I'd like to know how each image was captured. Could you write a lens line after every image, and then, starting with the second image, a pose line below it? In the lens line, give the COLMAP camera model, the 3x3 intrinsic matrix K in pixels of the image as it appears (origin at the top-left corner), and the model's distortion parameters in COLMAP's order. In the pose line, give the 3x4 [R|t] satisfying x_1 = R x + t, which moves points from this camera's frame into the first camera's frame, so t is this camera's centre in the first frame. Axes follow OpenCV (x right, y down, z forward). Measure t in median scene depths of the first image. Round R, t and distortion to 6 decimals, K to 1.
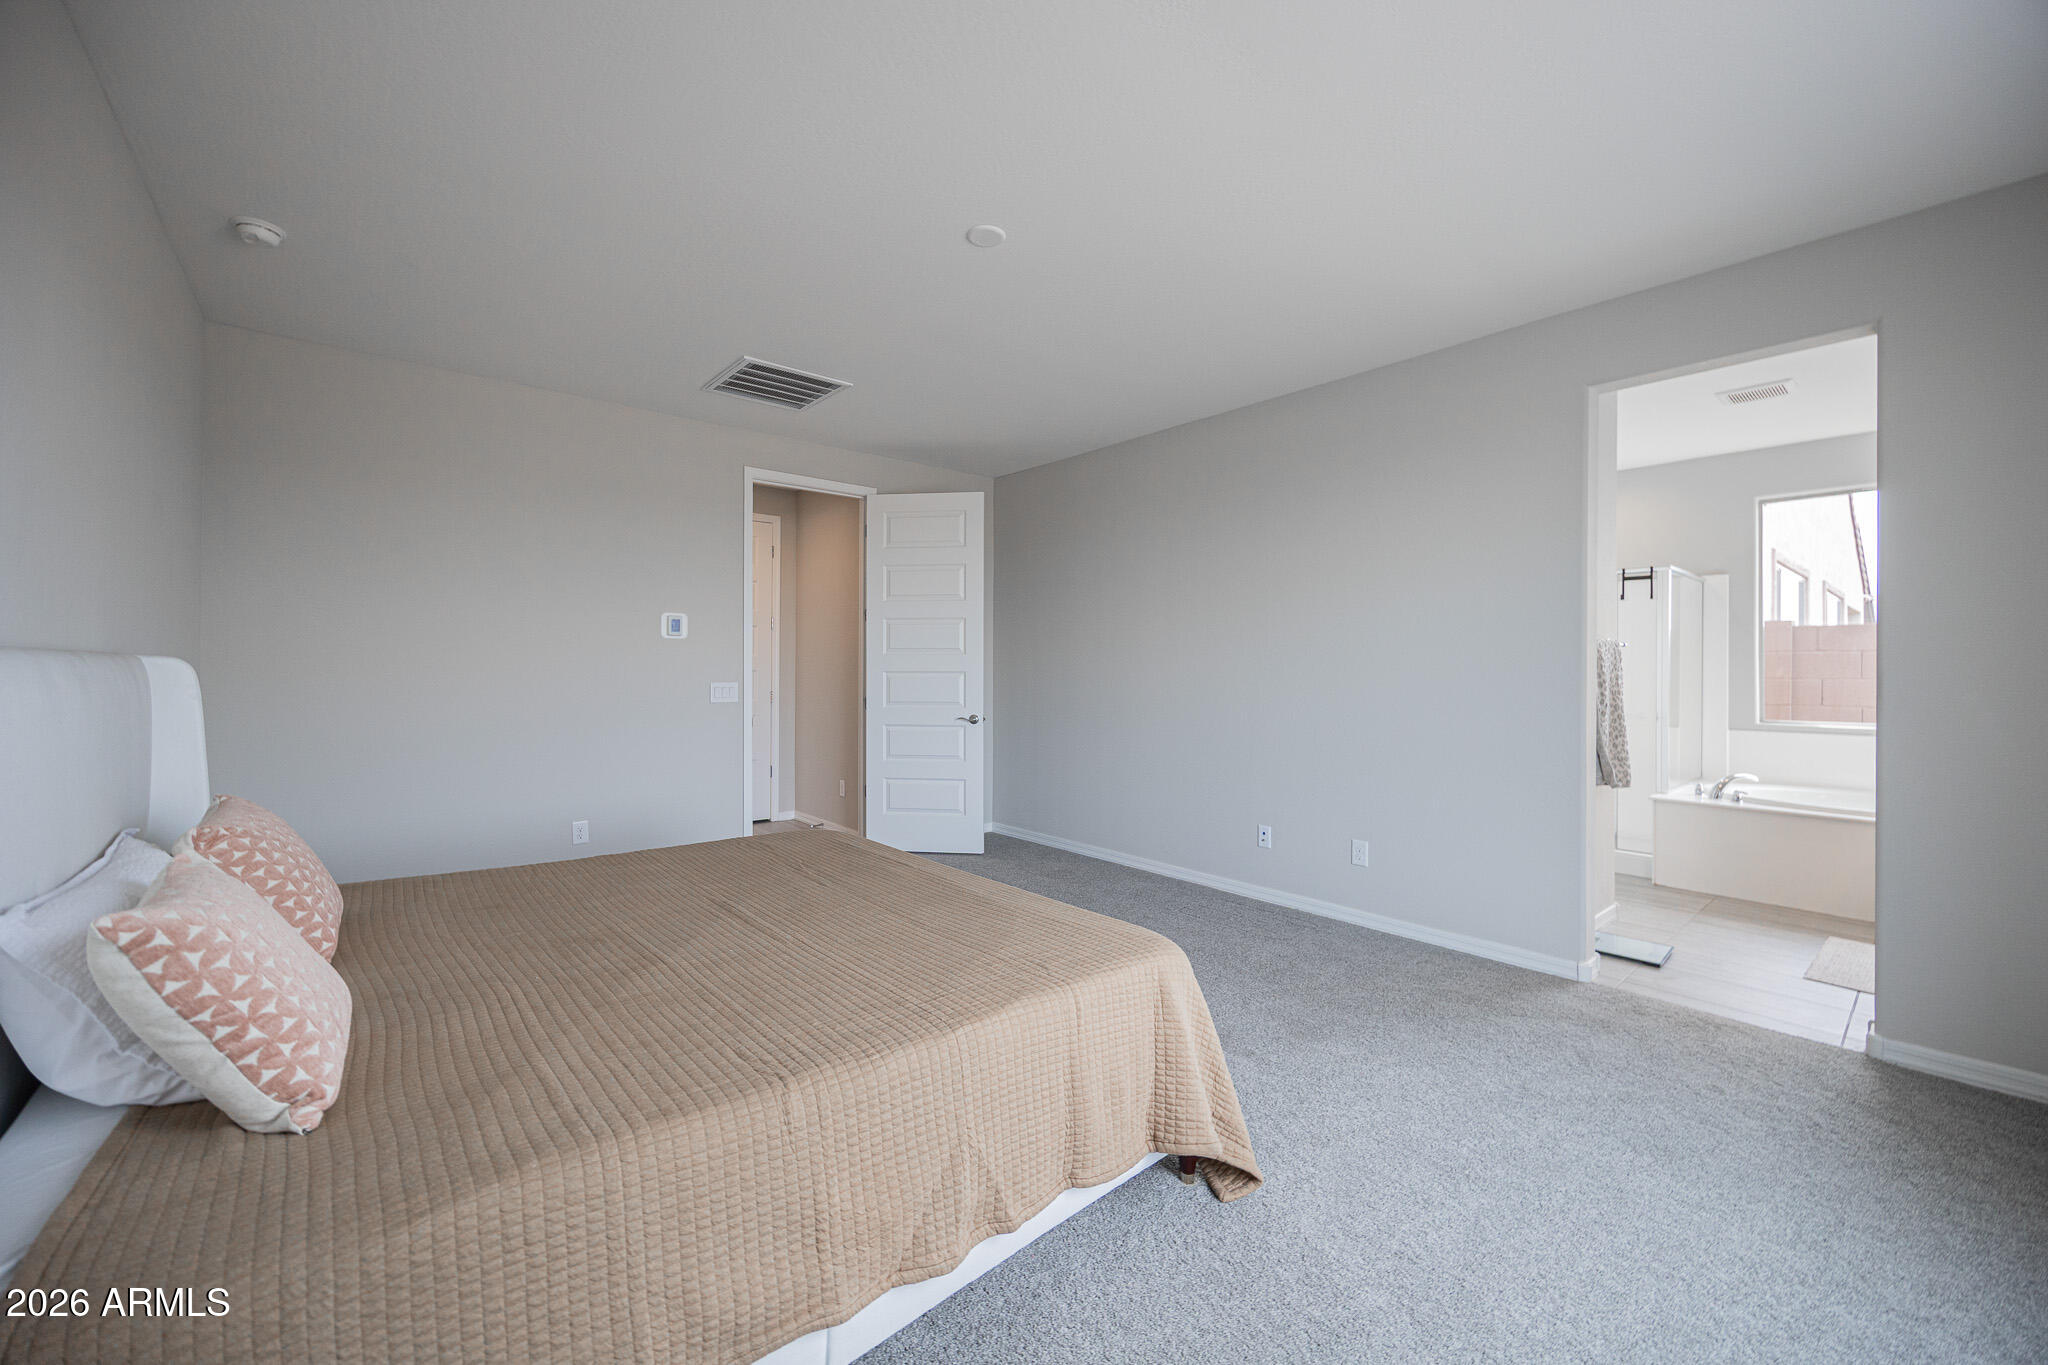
lens RADIAL K [[793.4, 0, 1018.4], [0, 793.4, 672.2], [0, 0, 1]] dist [0.009282, 0.000163]
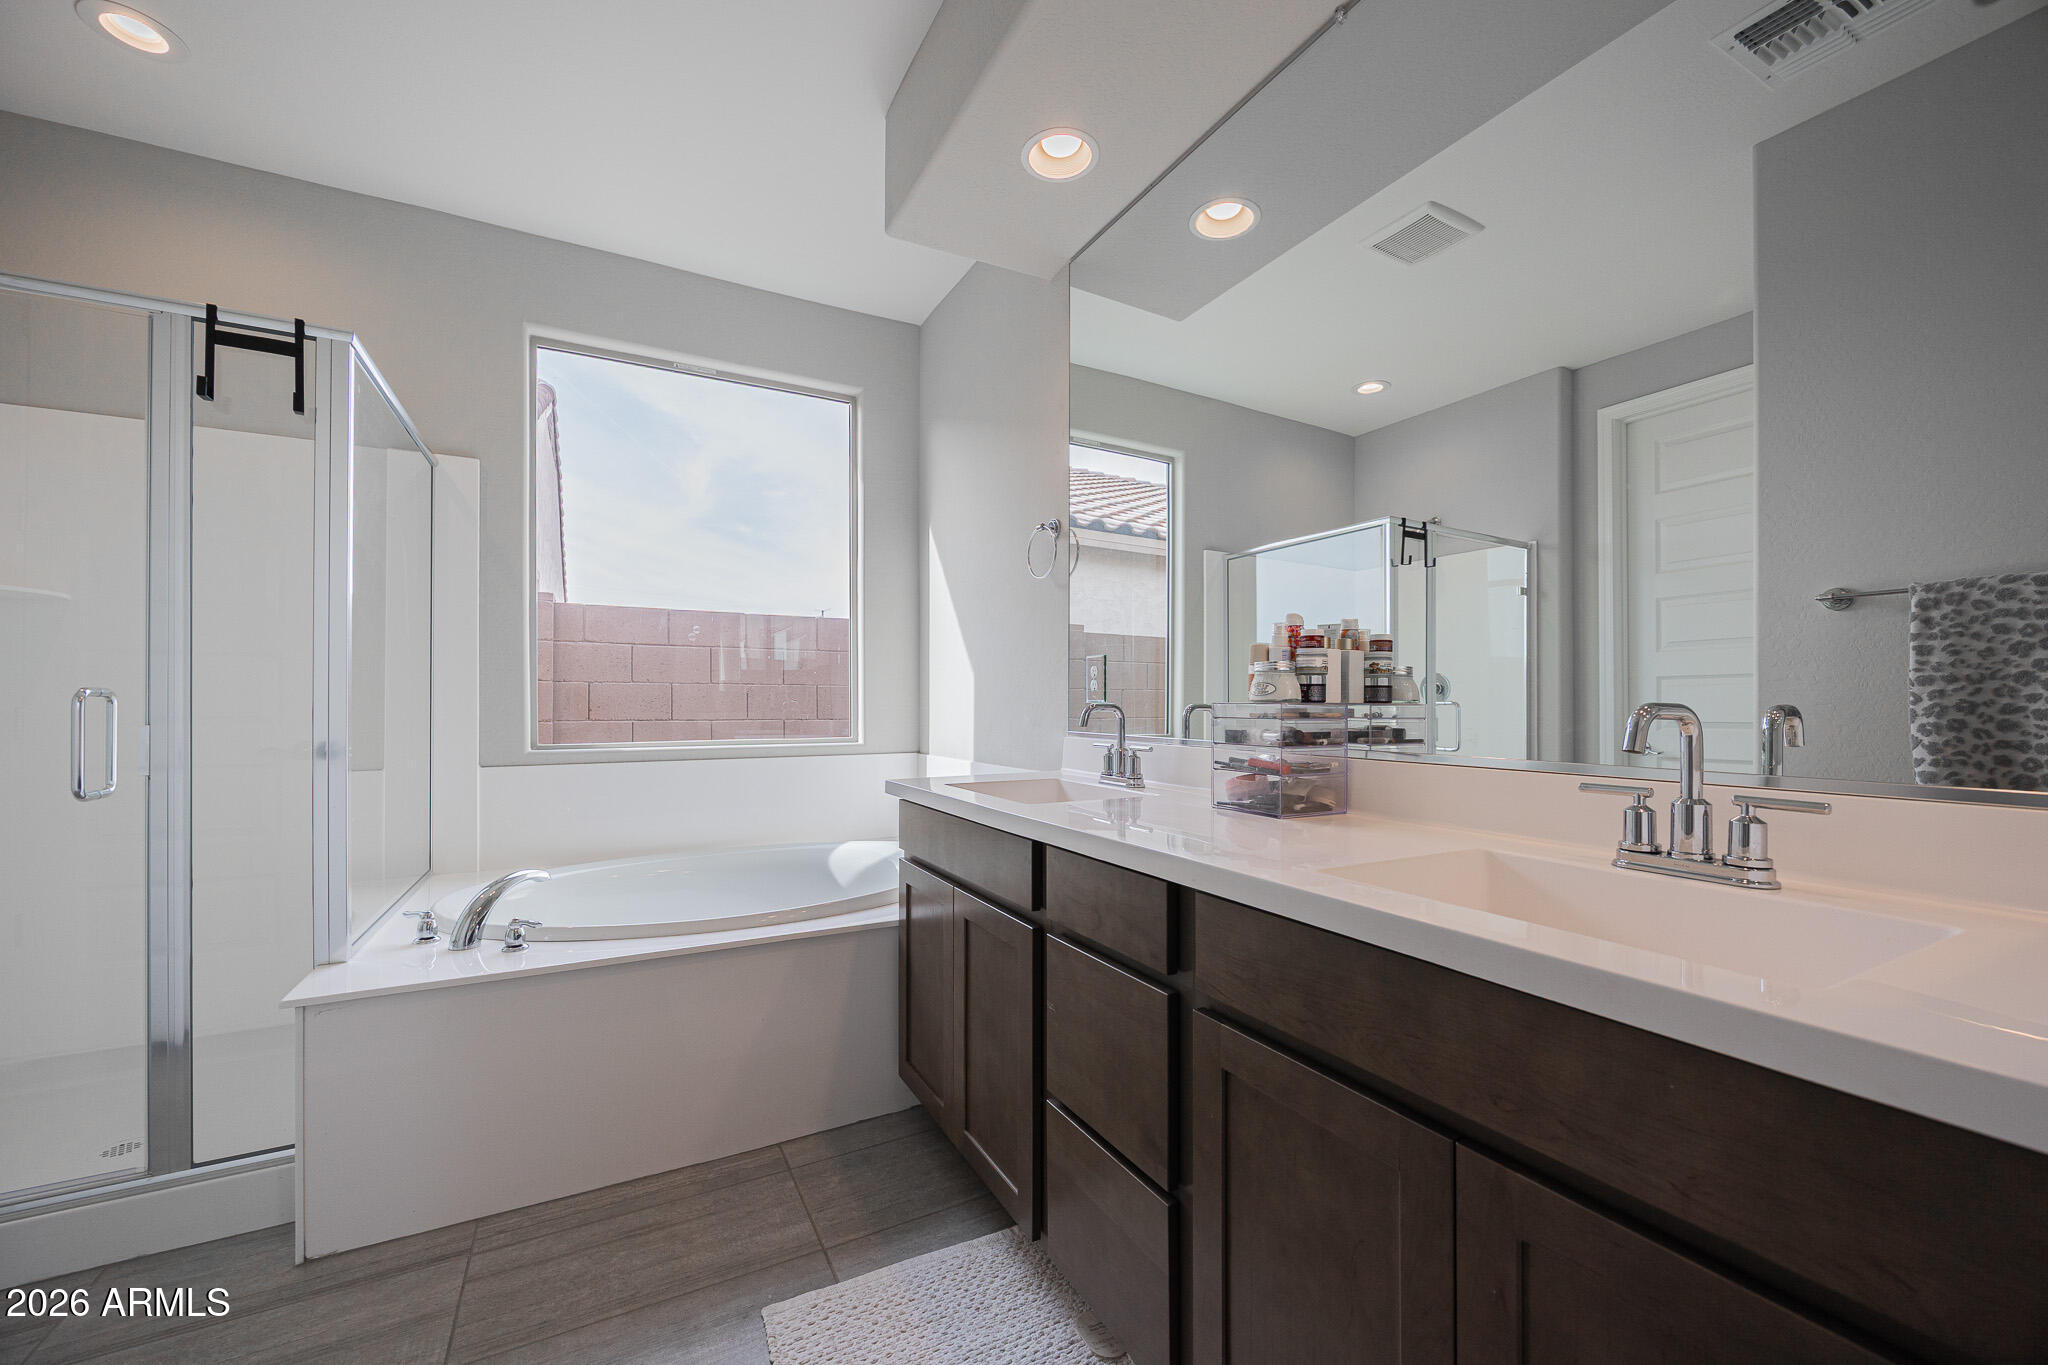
lens RADIAL K [[793.4, 0, 1019.8], [0, 793.4, 699.9], [0, 0, 1]] dist [0.009282, 0.000163]
pose [[0.222903, 0.008049, 0.974807, 0.512957], [0.013622, 0.999843, -0.011370, 0.041708], [-0.974745, 0.015814, 0.222758, 0.604283]]
